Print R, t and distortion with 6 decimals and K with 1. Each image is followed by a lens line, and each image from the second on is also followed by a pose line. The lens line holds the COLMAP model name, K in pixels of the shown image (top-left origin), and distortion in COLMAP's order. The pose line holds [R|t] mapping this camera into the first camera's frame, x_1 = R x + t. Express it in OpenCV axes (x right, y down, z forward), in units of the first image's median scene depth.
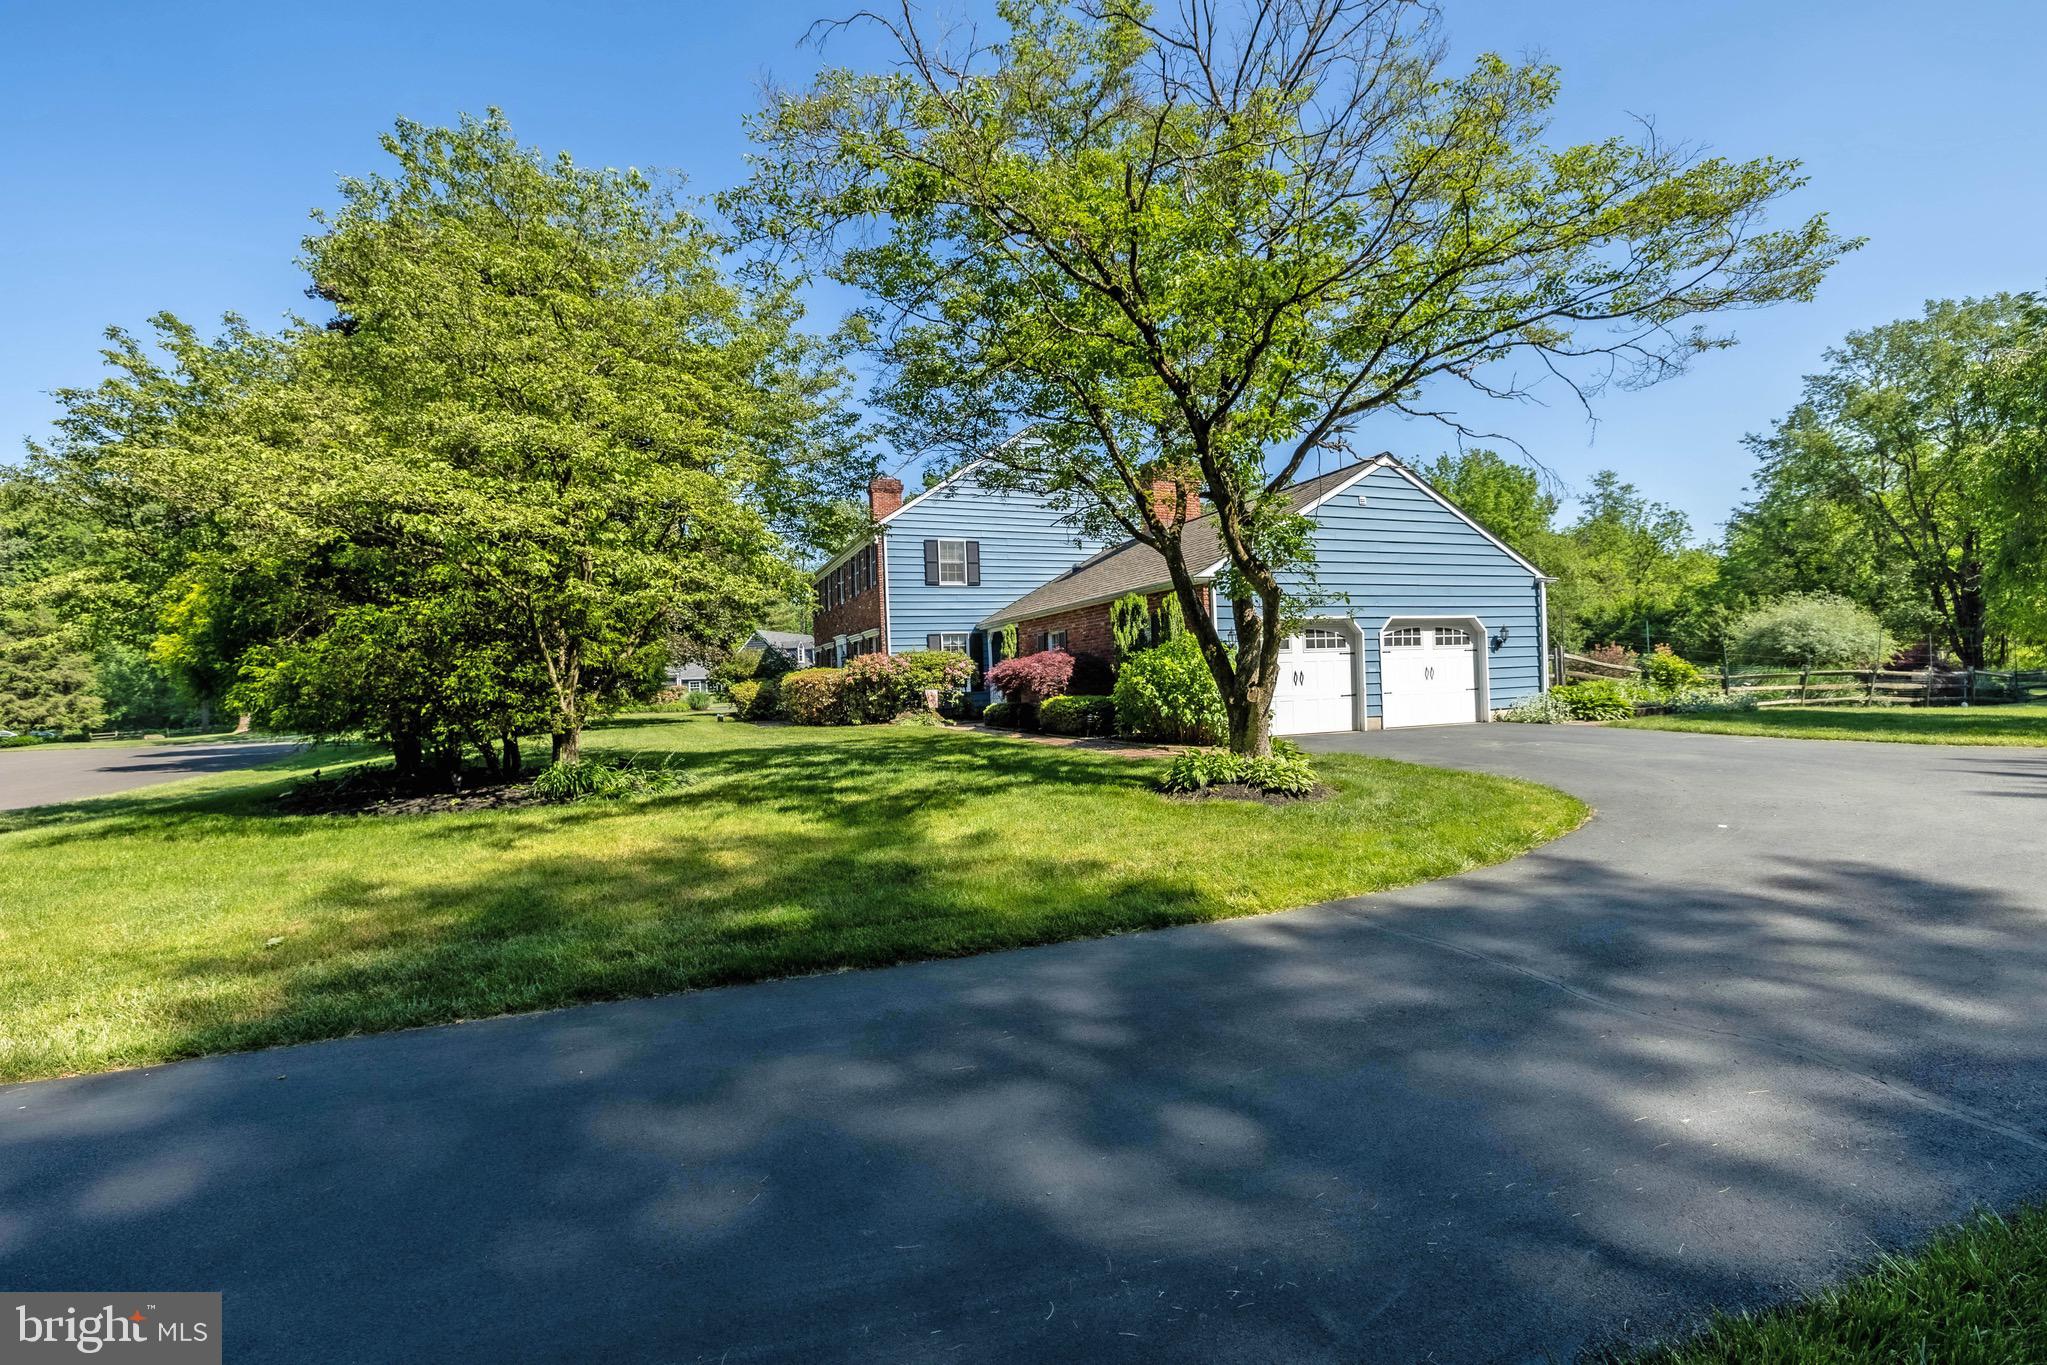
lens RADIAL K [[847.6, 0, 1026.1], [0, 847.6, 673.9], [0, 0, 1]] dist [-0.000117, -0.000388]
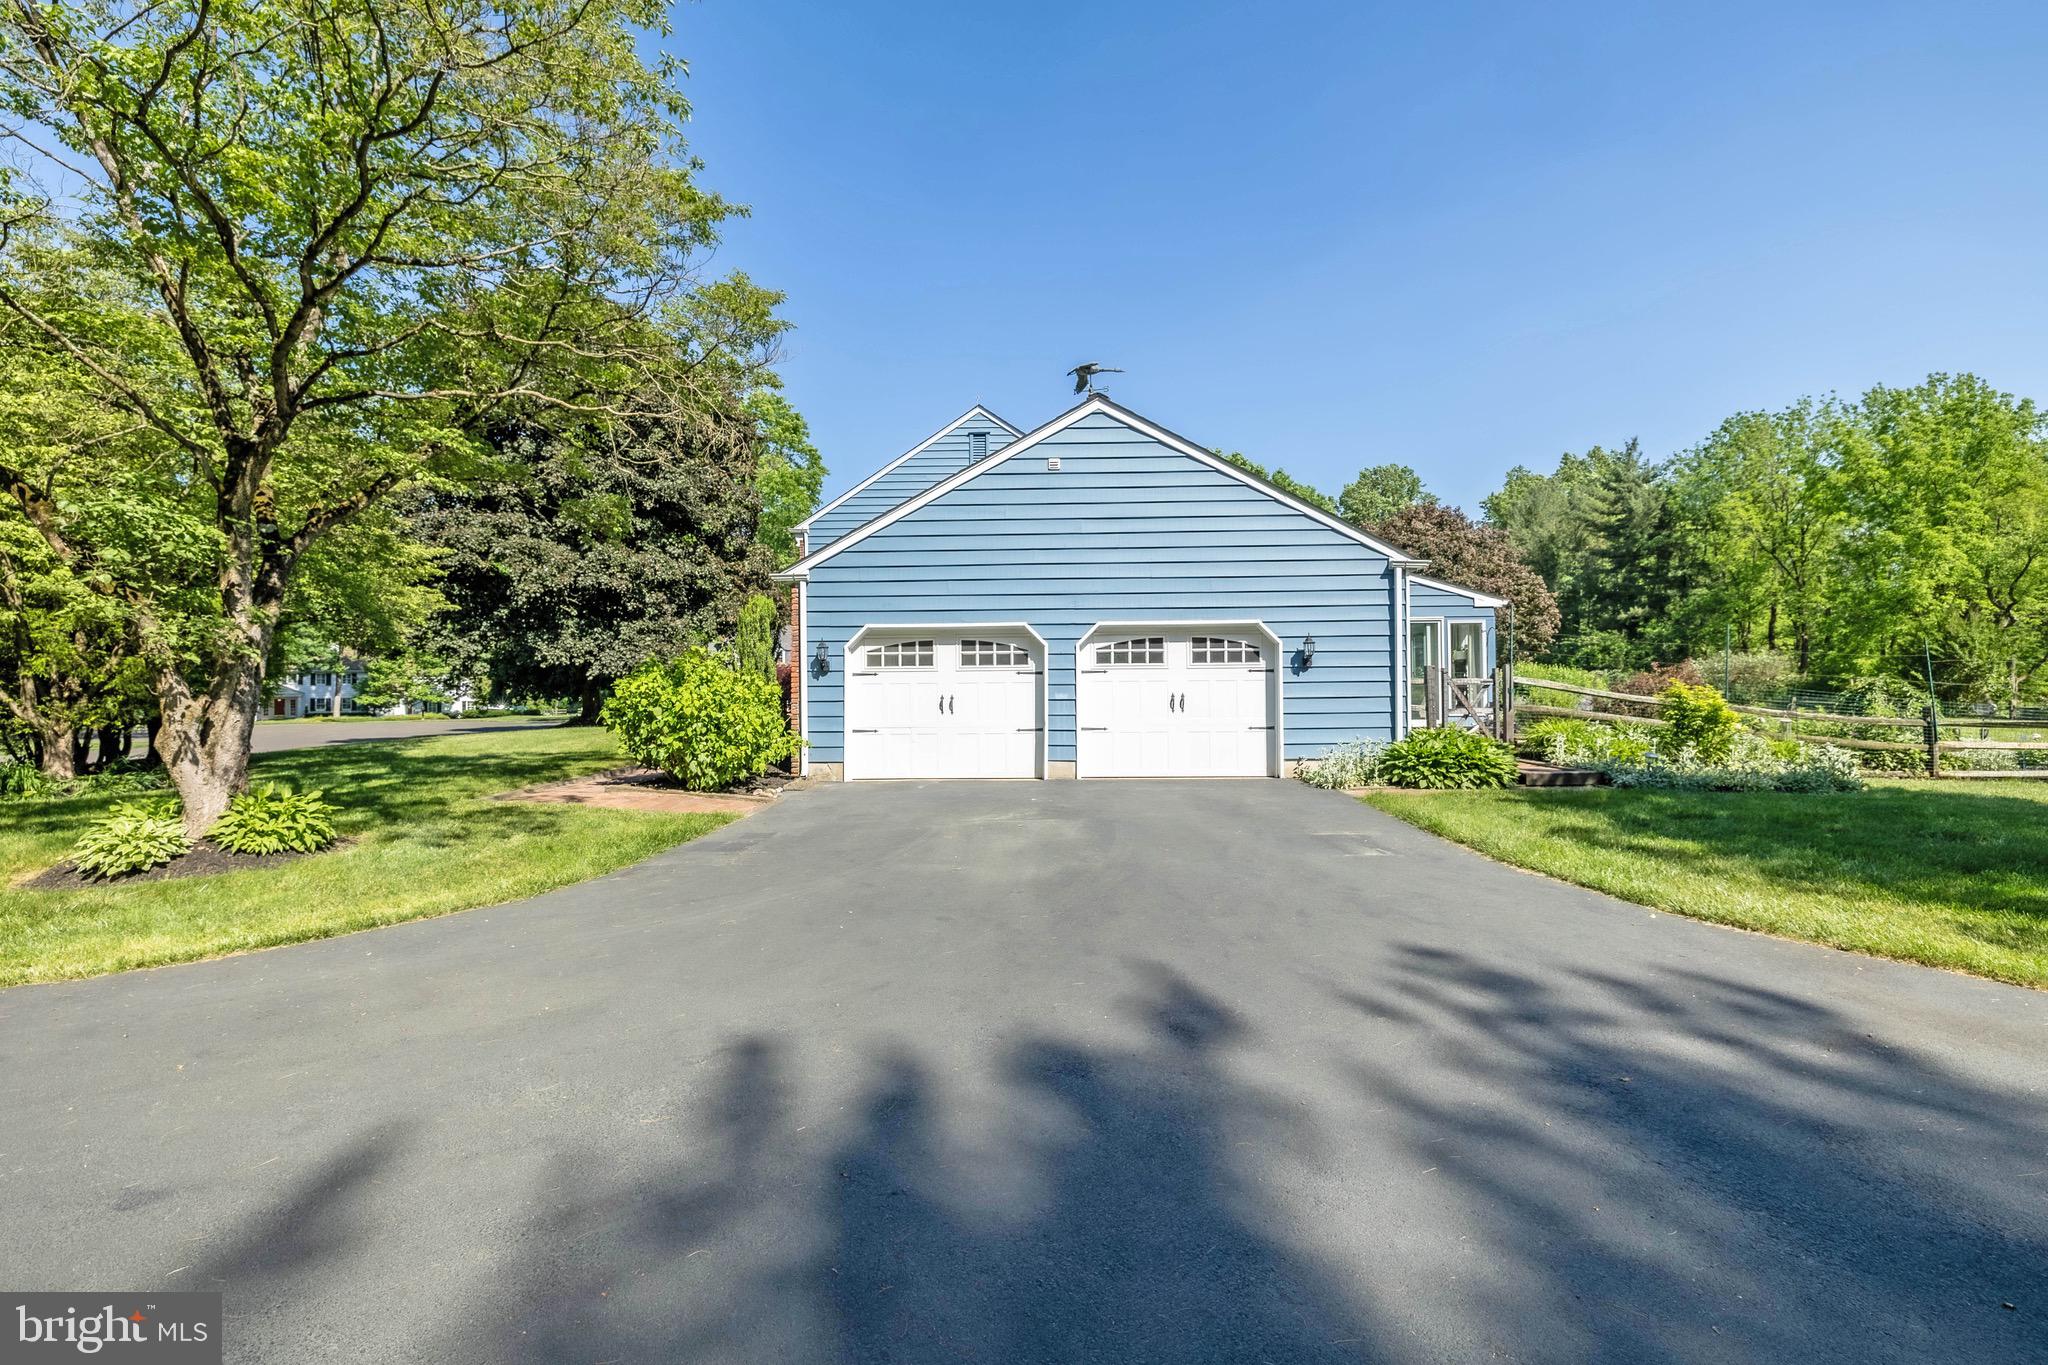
lens RADIAL K [[848.1, 0, 1024.4], [0, 848.1, 684.0], [0, 0, 1]] dist [-0.000117, -0.000388]
pose [[0.913445, 0.024325, -0.406235, 0.648388], [-0.020709, 0.999697, 0.013295, -0.023226], [0.406436, -0.003731, 0.913672, 0.309553]]
